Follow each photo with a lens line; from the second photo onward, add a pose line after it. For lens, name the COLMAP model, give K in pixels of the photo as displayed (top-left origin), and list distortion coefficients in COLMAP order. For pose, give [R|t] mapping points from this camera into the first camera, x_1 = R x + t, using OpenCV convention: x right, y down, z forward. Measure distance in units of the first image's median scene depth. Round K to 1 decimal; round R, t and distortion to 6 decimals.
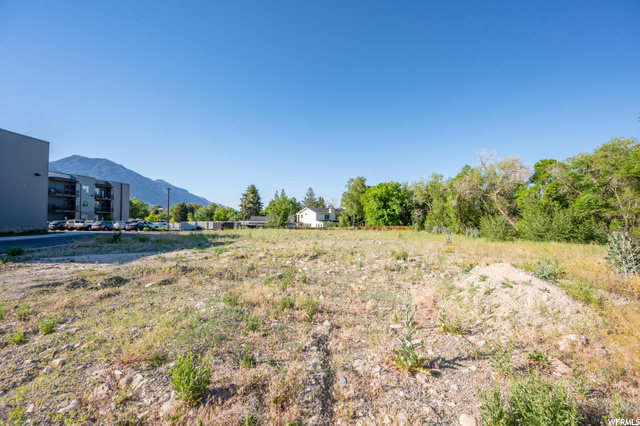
lens RADIAL K [[255.9, 0, 320.0], [0, 255.9, 215.2], [0, 0, 1]] dist [0.000700, -0.000043]
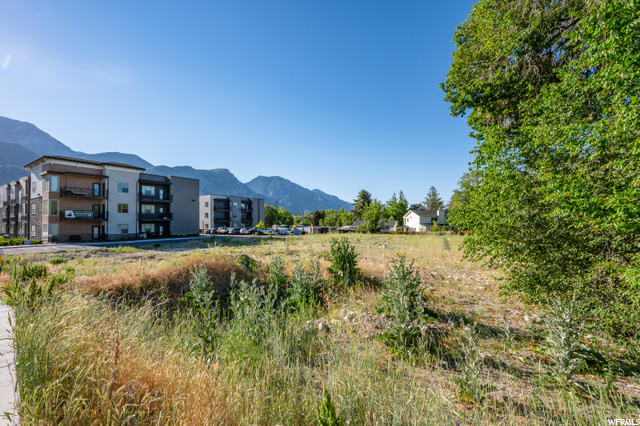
lens RADIAL K [[280.5, 0, 319.7], [0, 280.5, 215.9], [0, 0, 1]] dist [0.000277, -0.000003]
pose [[0.831904, -0.032691, -0.553956, 0.243163], [0.027710, 0.999465, -0.017369, -0.002382], [0.554228, -0.000901, 0.832364, -0.022549]]
